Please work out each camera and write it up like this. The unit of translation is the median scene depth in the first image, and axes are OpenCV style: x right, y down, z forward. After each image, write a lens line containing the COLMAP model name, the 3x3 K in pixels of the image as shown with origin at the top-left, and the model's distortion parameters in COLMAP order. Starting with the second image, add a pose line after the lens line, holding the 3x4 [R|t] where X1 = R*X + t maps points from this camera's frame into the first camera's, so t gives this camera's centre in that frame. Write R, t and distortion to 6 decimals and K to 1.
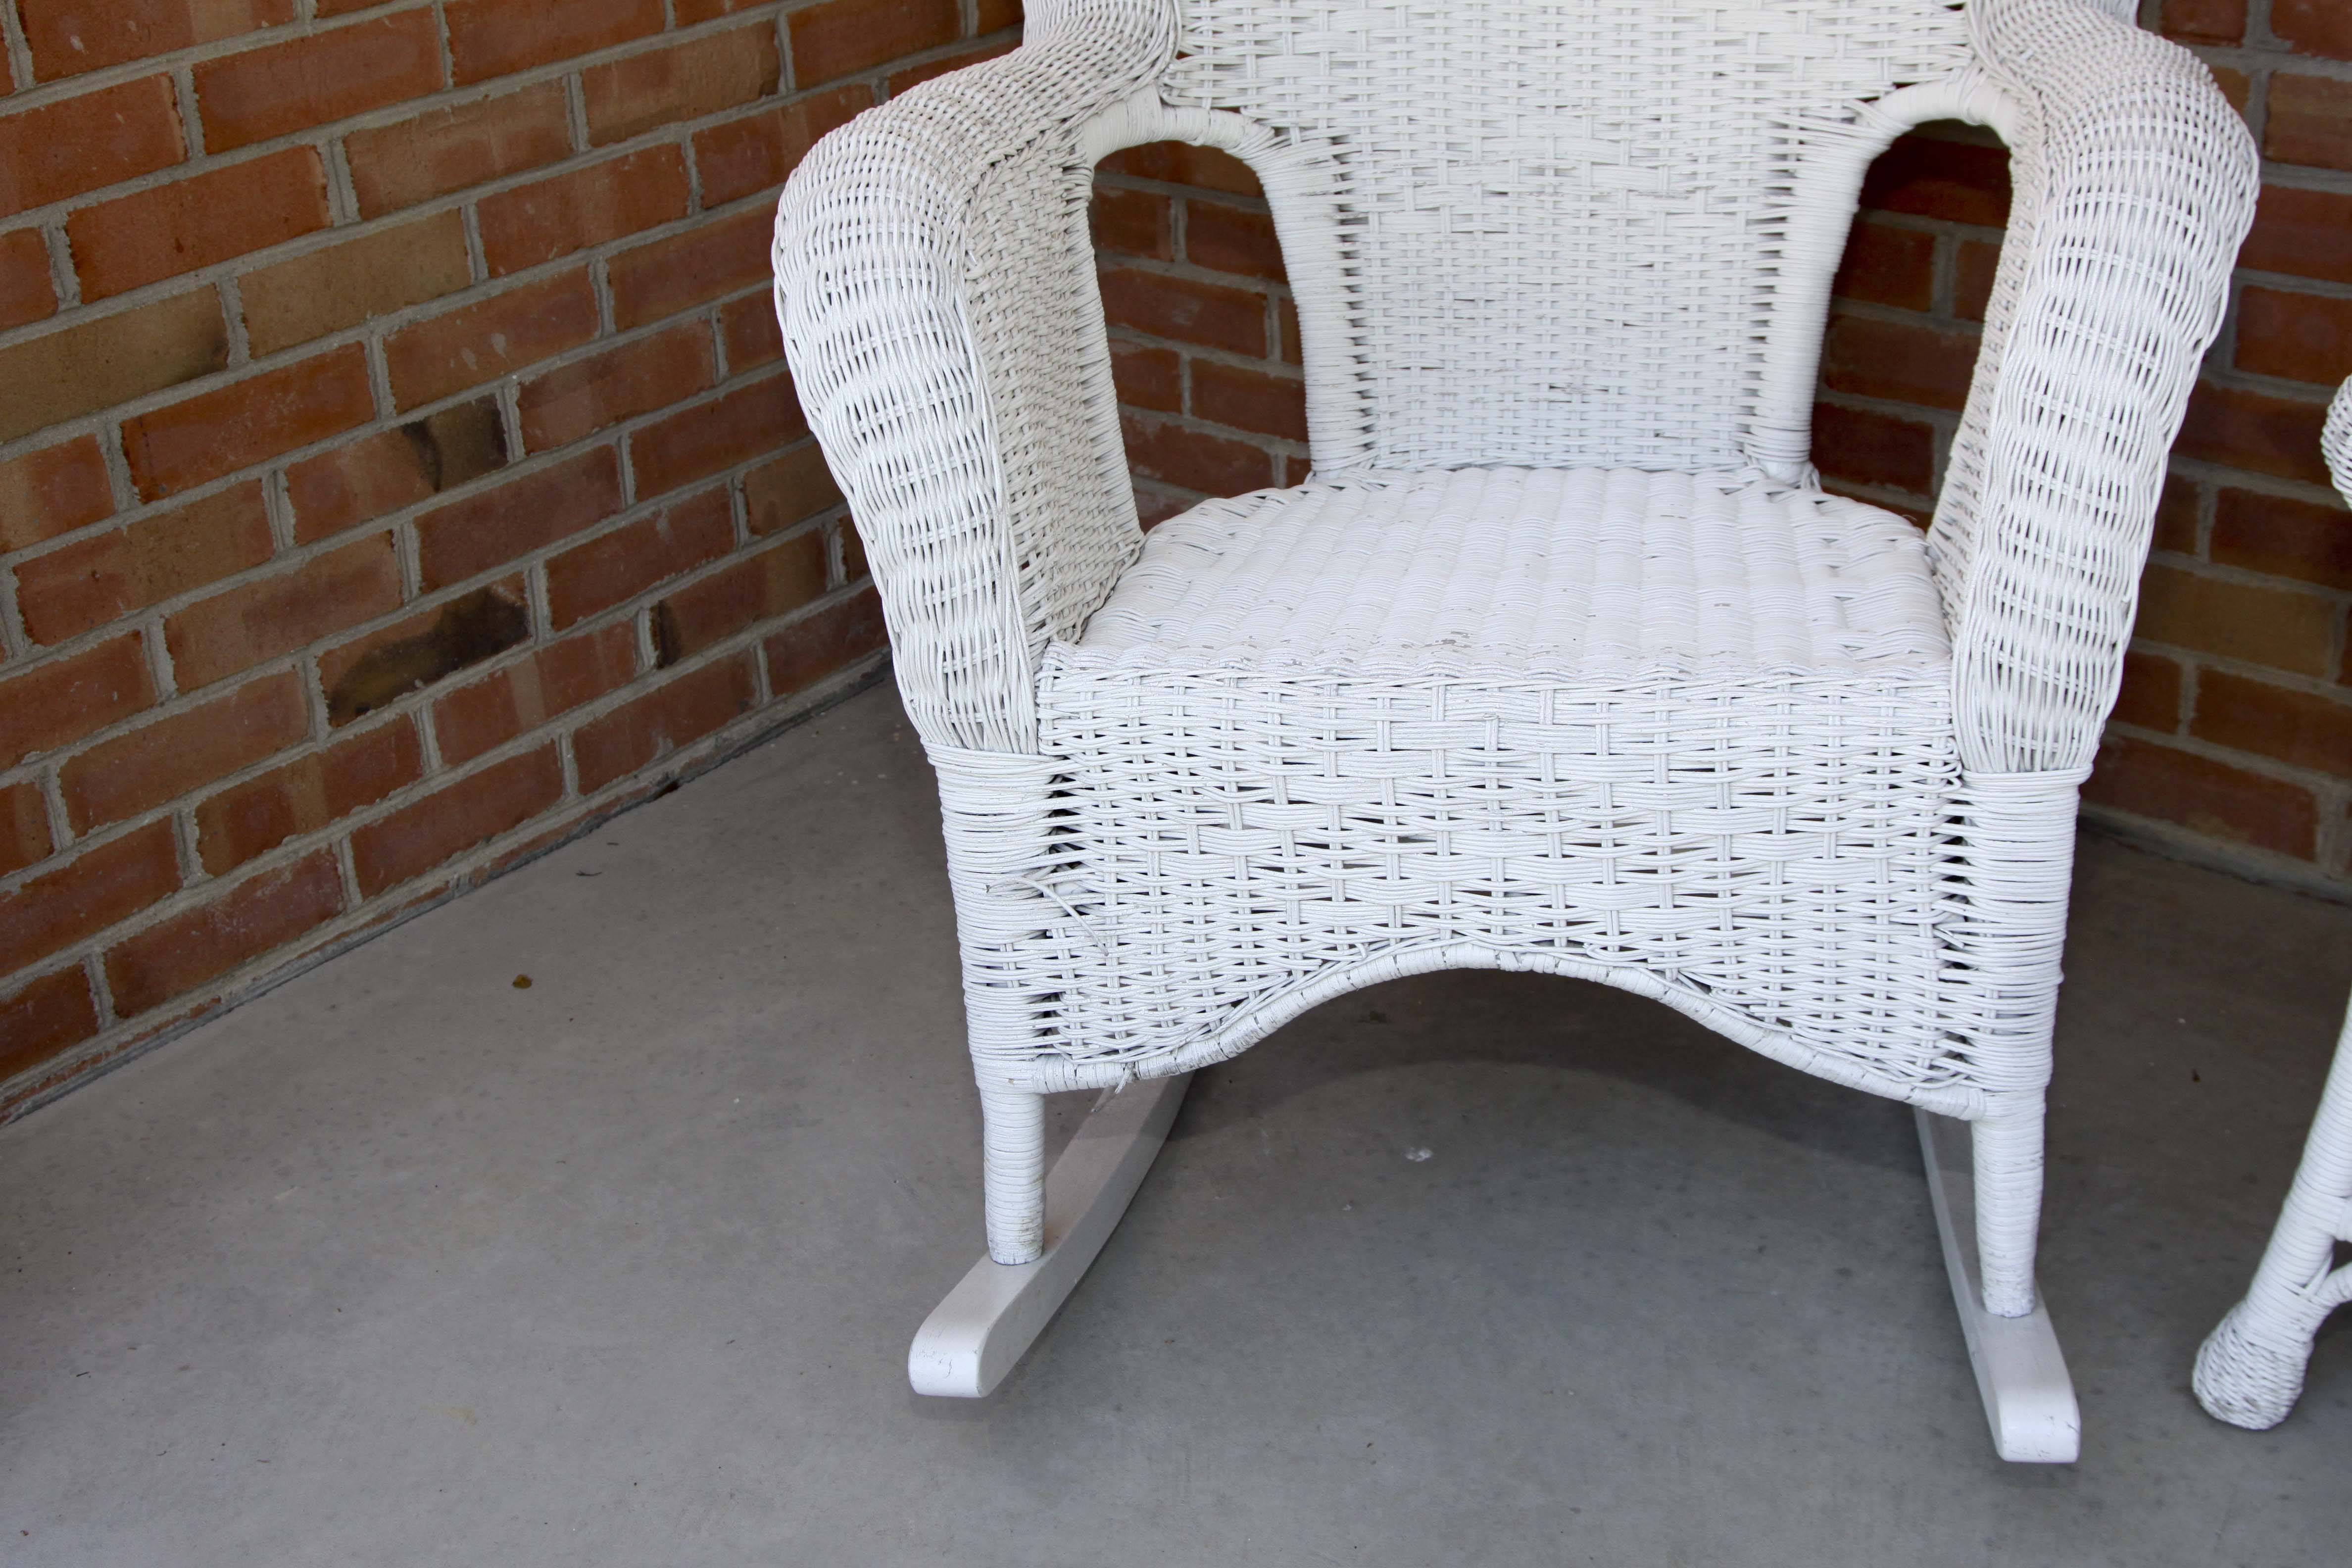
lens RADIAL K [[3104.6, 0, 1177.9], [0, 3104.6, 769.3], [0, 0, 1]] dist [-0.030720, 0.010127]
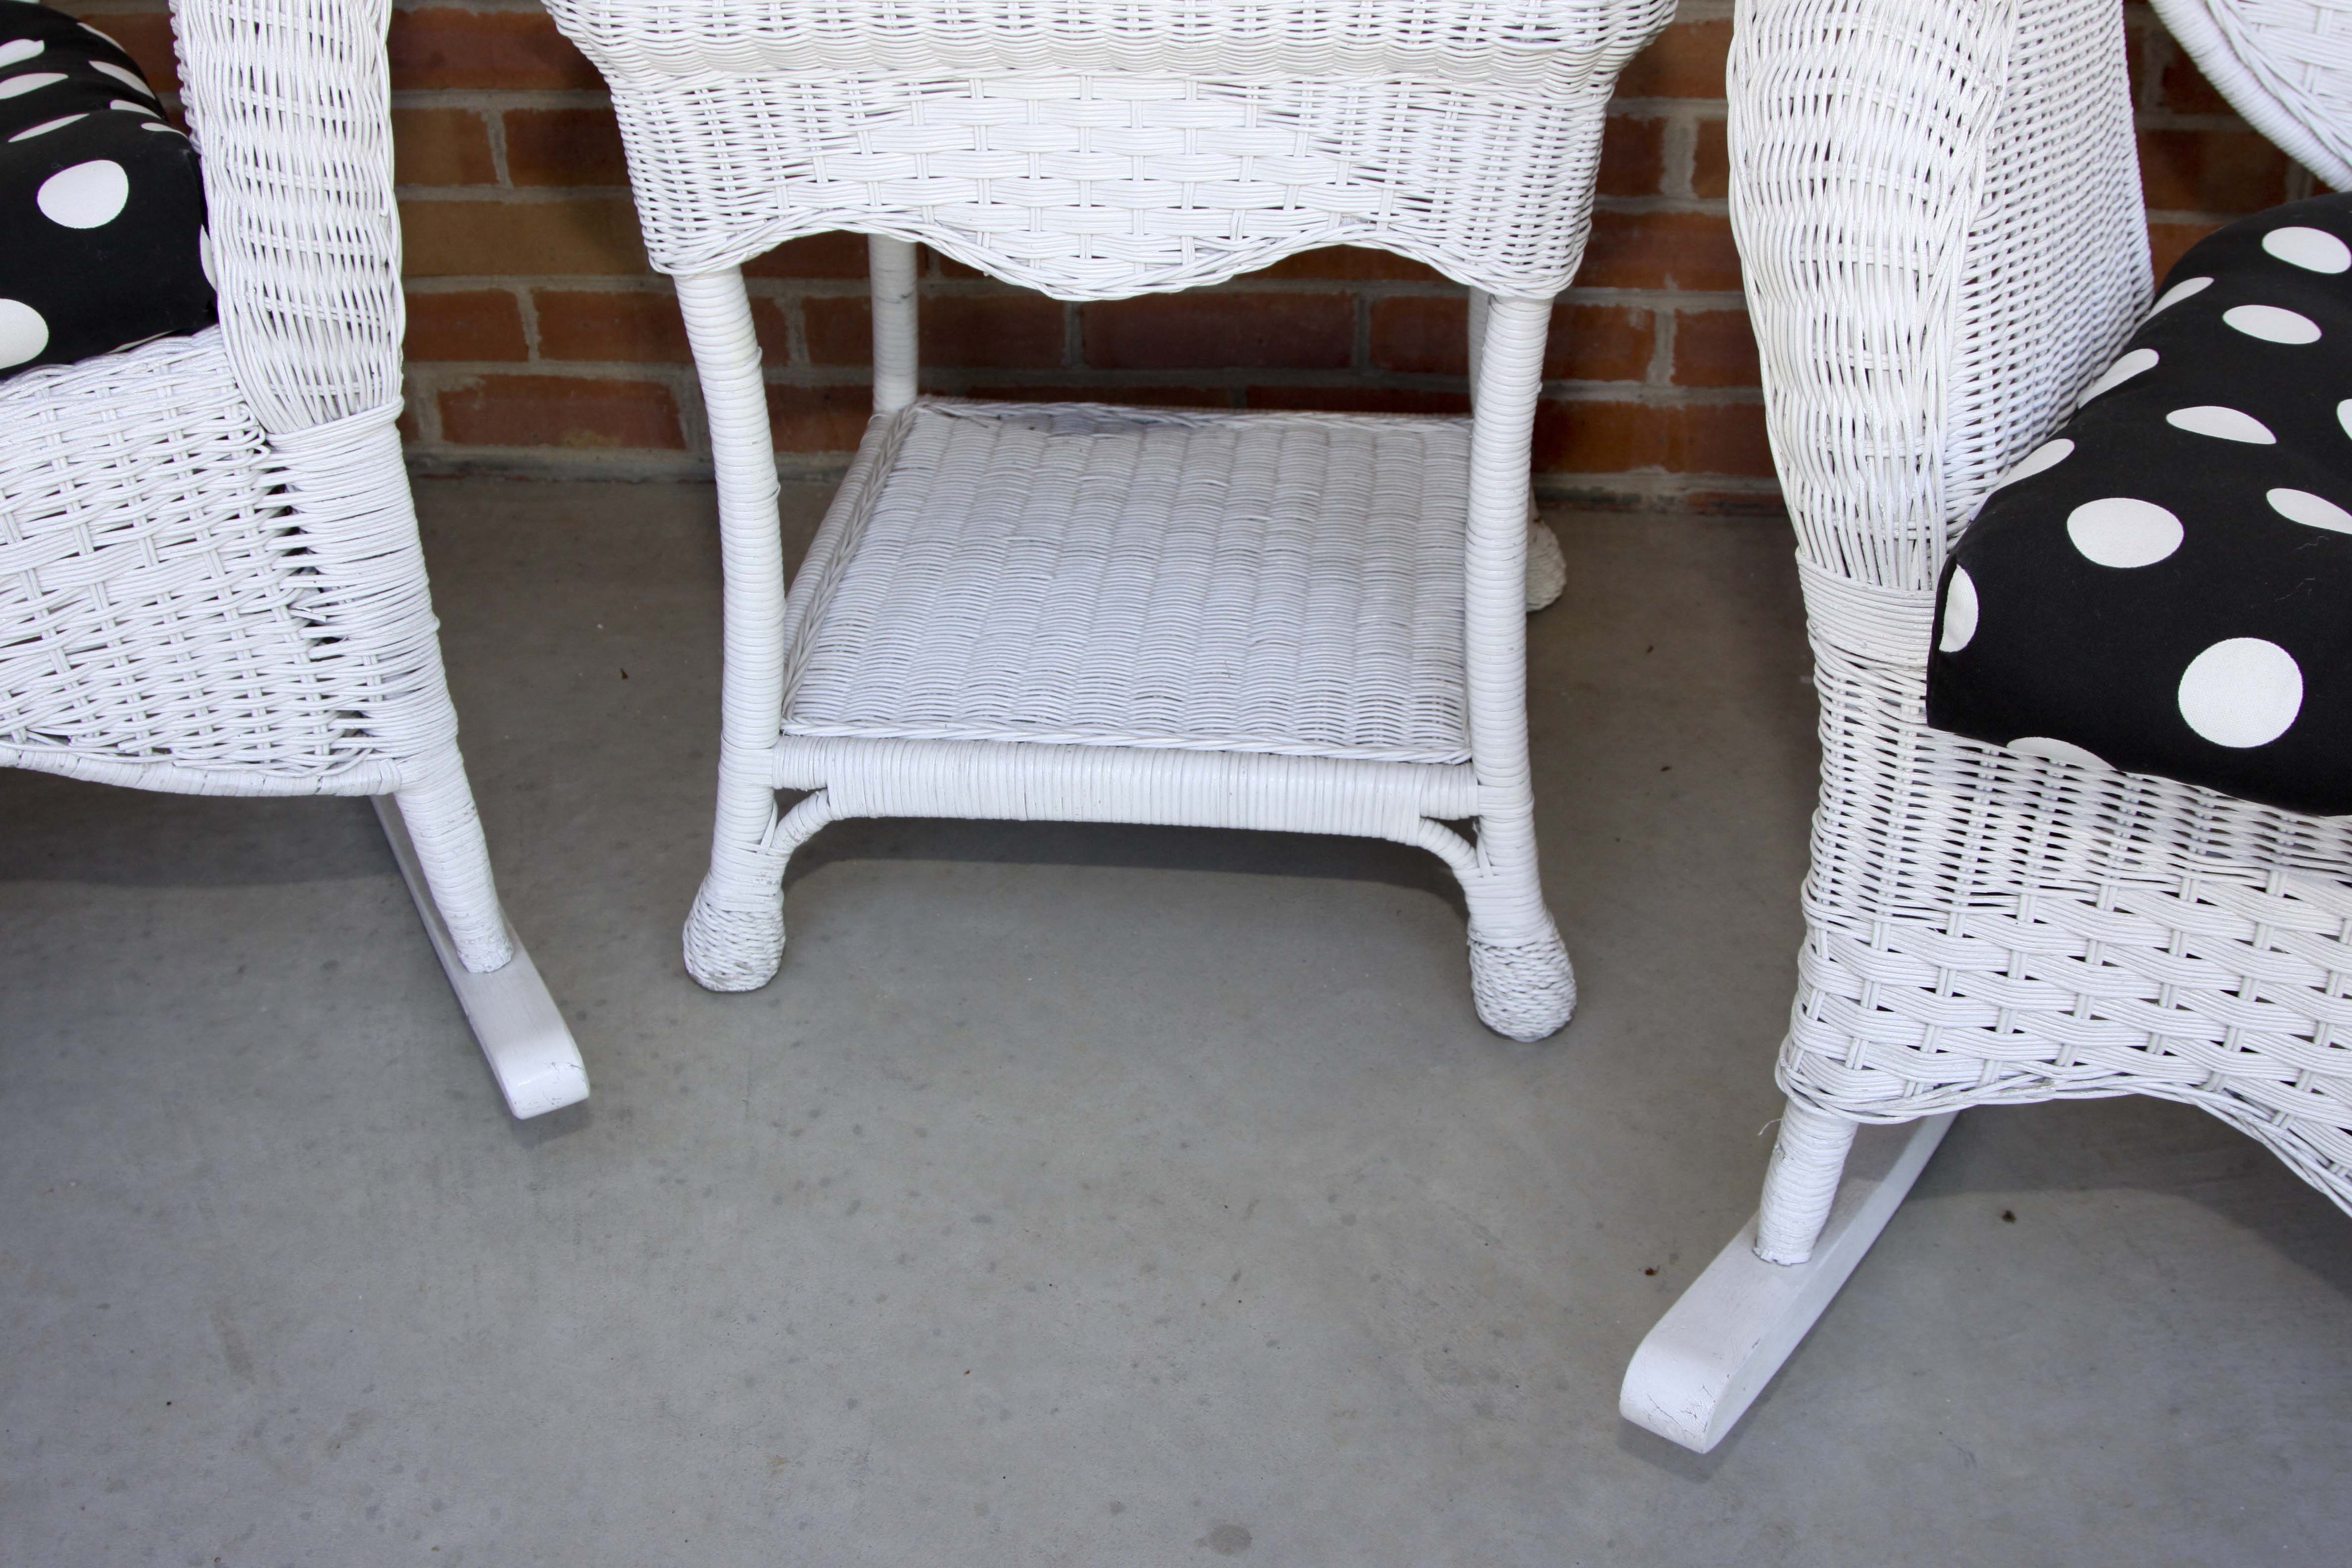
lens RADIAL K [[2586.5, 0, 1178.7], [0, 2586.5, 744.4], [0, 0, 1]] dist [-0.101385, 0.030692]
pose [[0.839405, -0.285066, 0.462749, 0.080899], [0.224507, 0.957242, 0.182442, 0.008303], [-0.494971, -0.049252, 0.867513, 0.161864]]
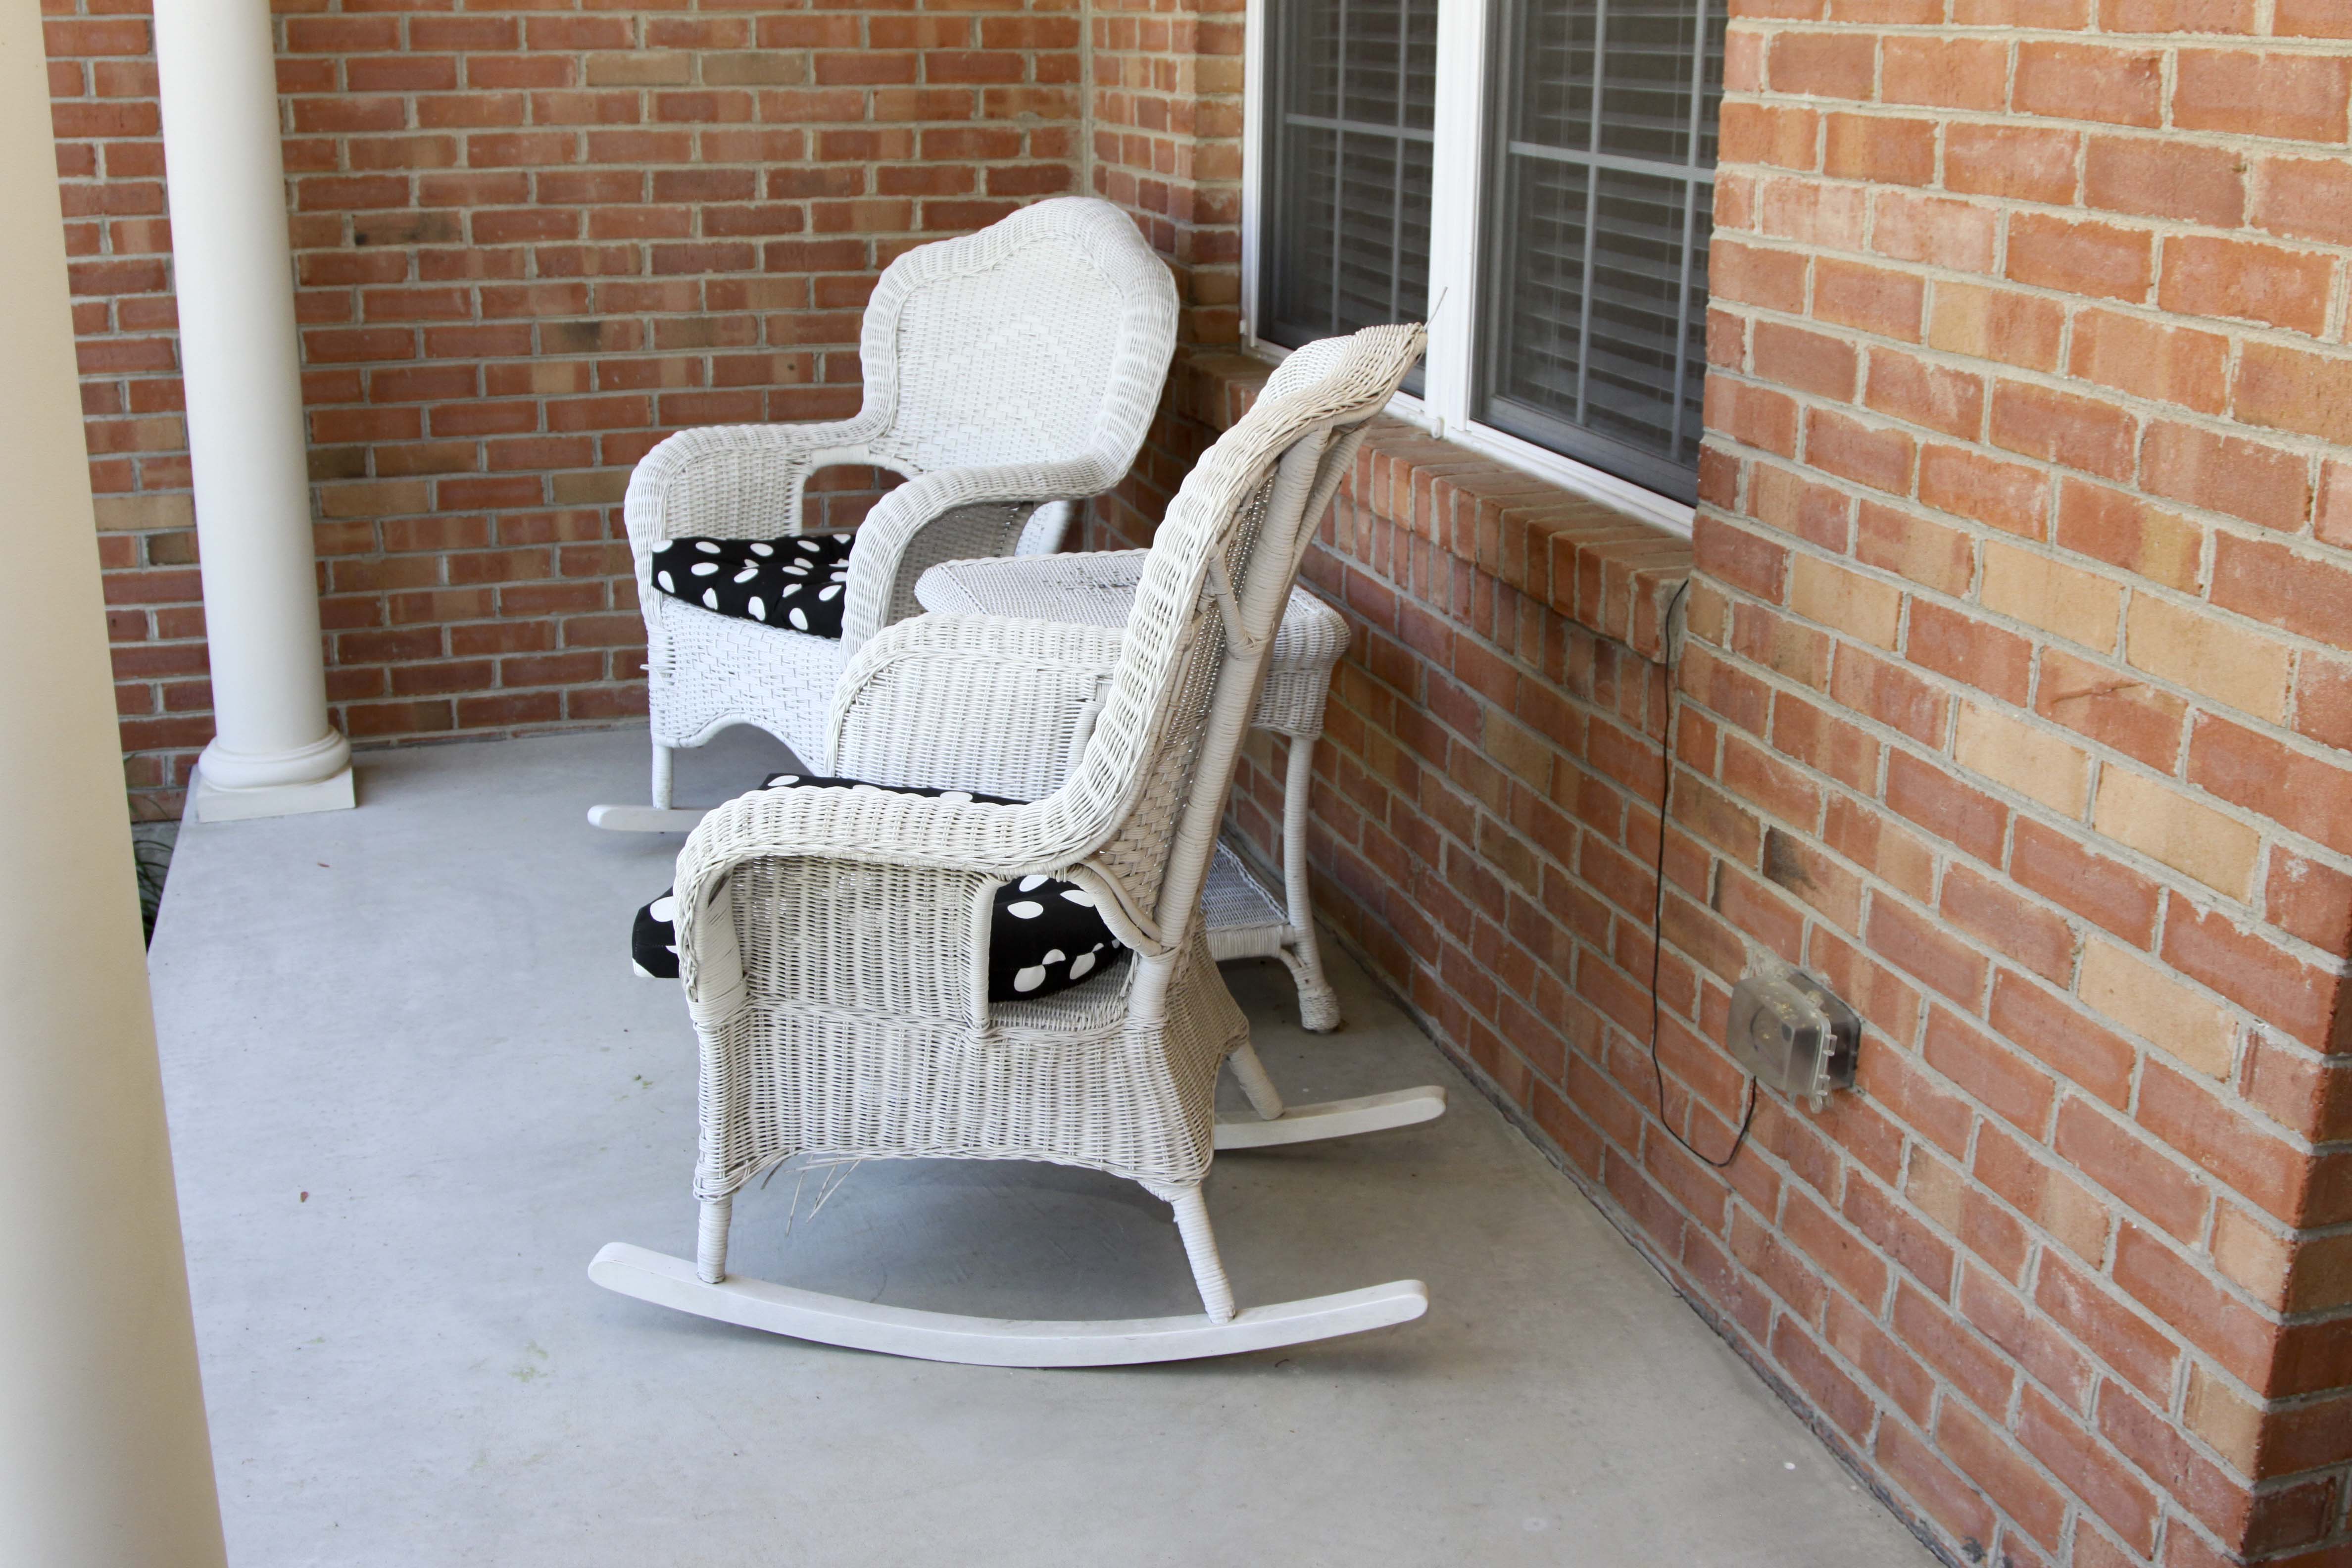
lens RADIAL K [[2499.1, 0, 1174.2], [0, 2499.1, 773.8], [0, 0, 1]] dist [-0.126372, 0.151383]
pose [[0.828410, 0.217659, -0.516102, 1.388923], [-0.286340, 0.956476, -0.056232, 0.107213], [0.481400, 0.194364, 0.854679, -0.700928]]
